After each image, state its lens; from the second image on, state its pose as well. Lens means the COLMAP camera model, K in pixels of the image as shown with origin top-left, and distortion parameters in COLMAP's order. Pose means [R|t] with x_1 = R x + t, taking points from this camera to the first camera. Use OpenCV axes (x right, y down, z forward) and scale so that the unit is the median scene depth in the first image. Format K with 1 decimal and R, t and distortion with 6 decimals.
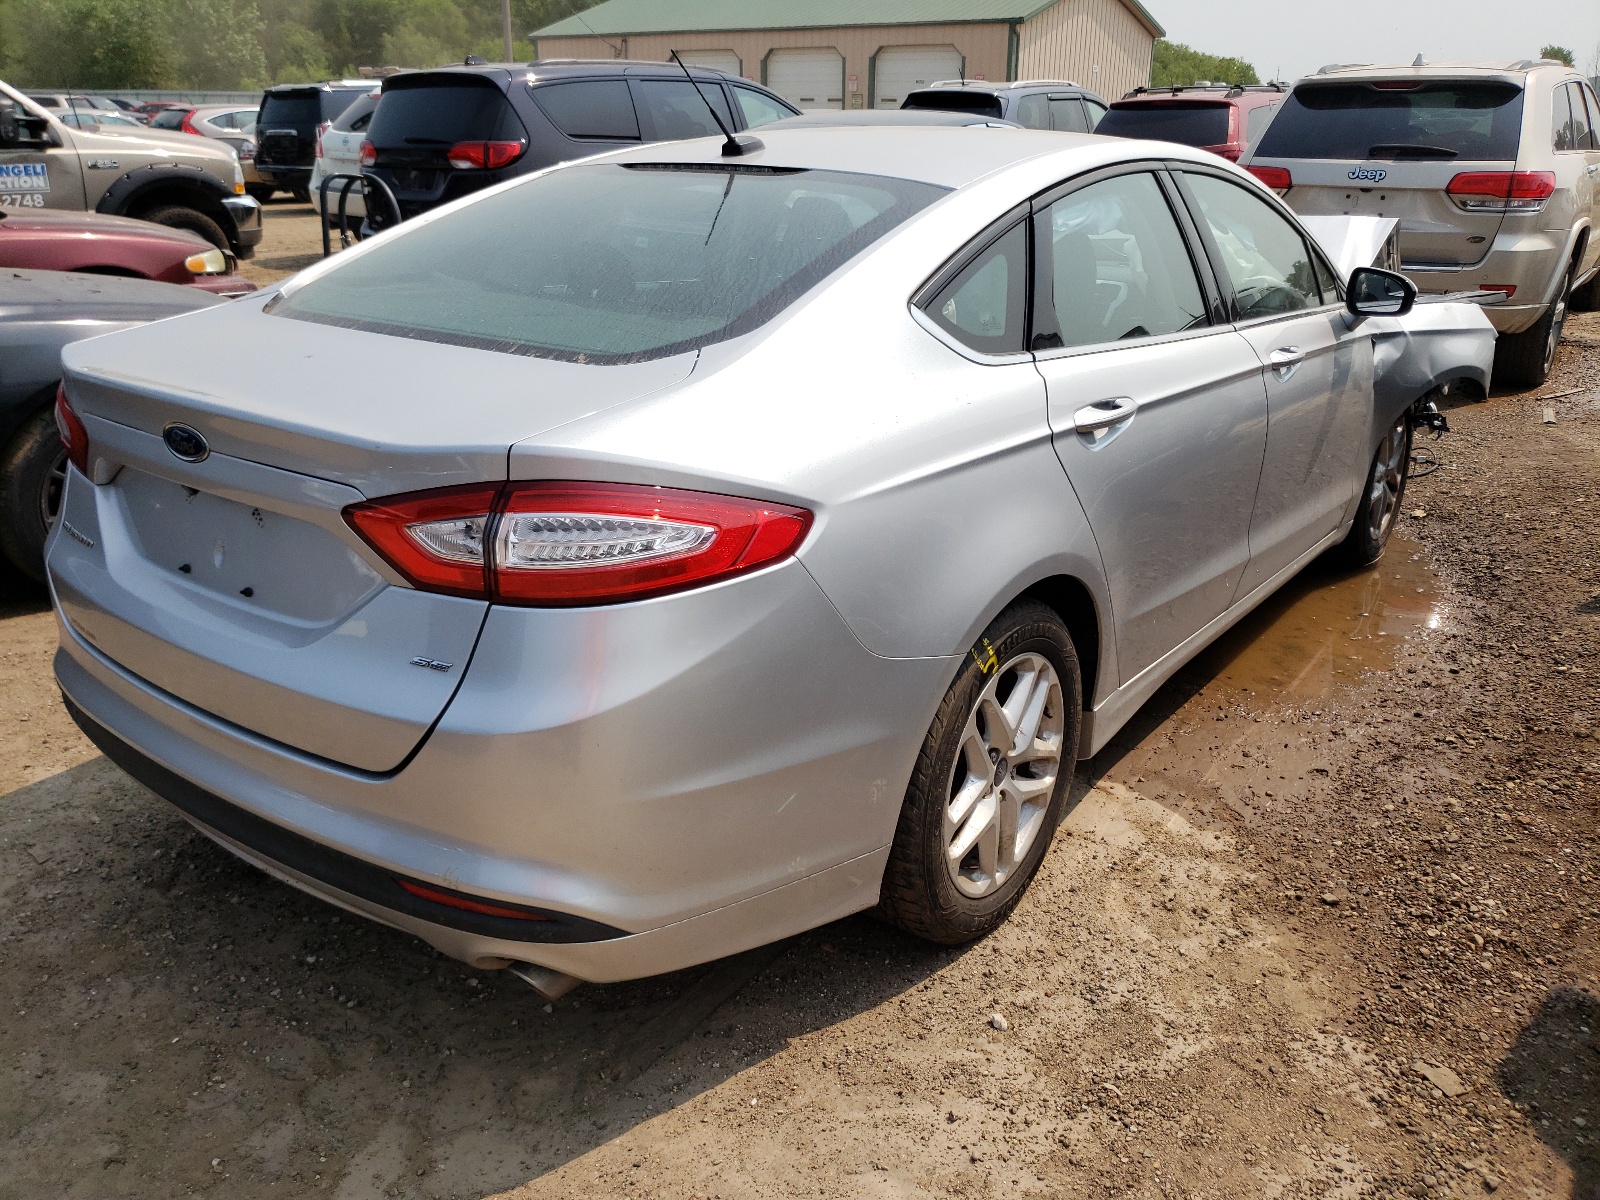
lens RADIAL K [[1229.1, 0, 800.0], [0, 1229.1, 600.0], [0, 0, 1]] dist [0.028633, -0.015304]
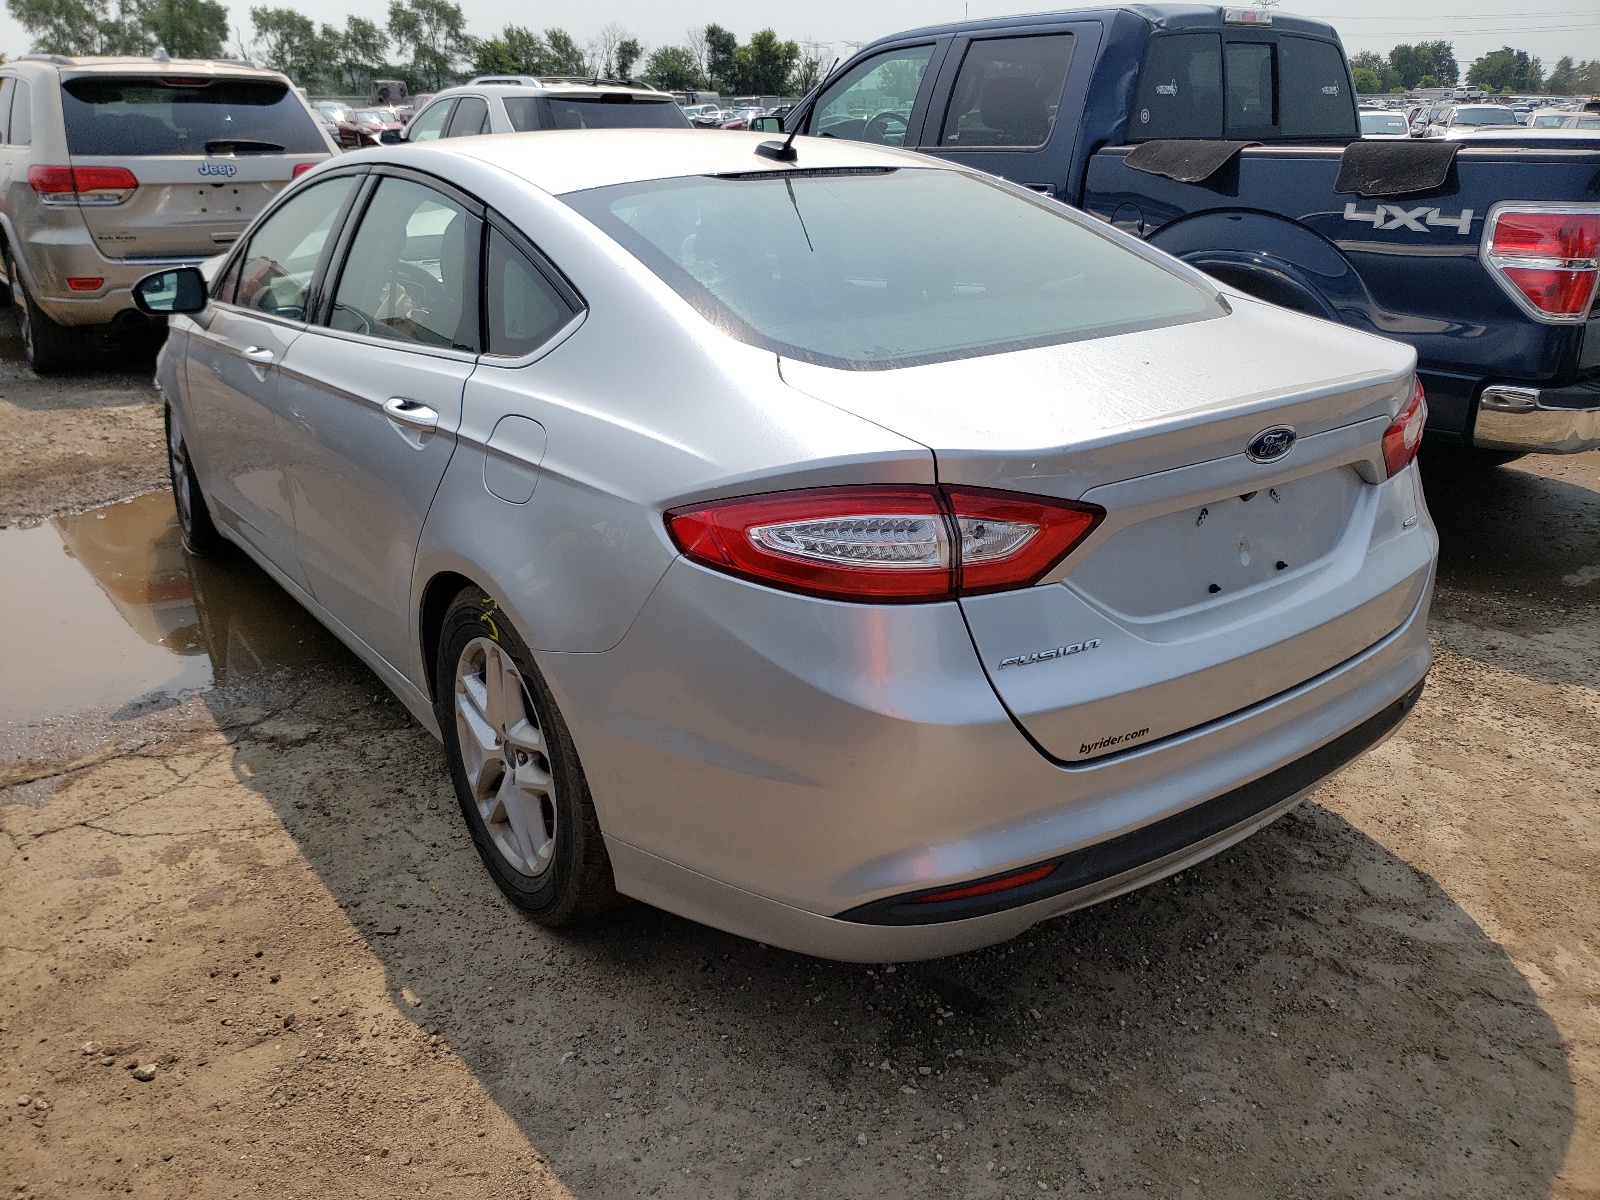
lens RADIAL K [[1229.1, 0, 800.0], [0, 1229.1, 600.0], [0, 0, 1]] dist [0.028633, -0.015304]
pose [[0.298791, -0.357145, 0.884969, -1.086551], [0.350640, 0.903553, 0.246259, -0.278060], [-0.887567, 0.236726, 0.395203, 0.668661]]
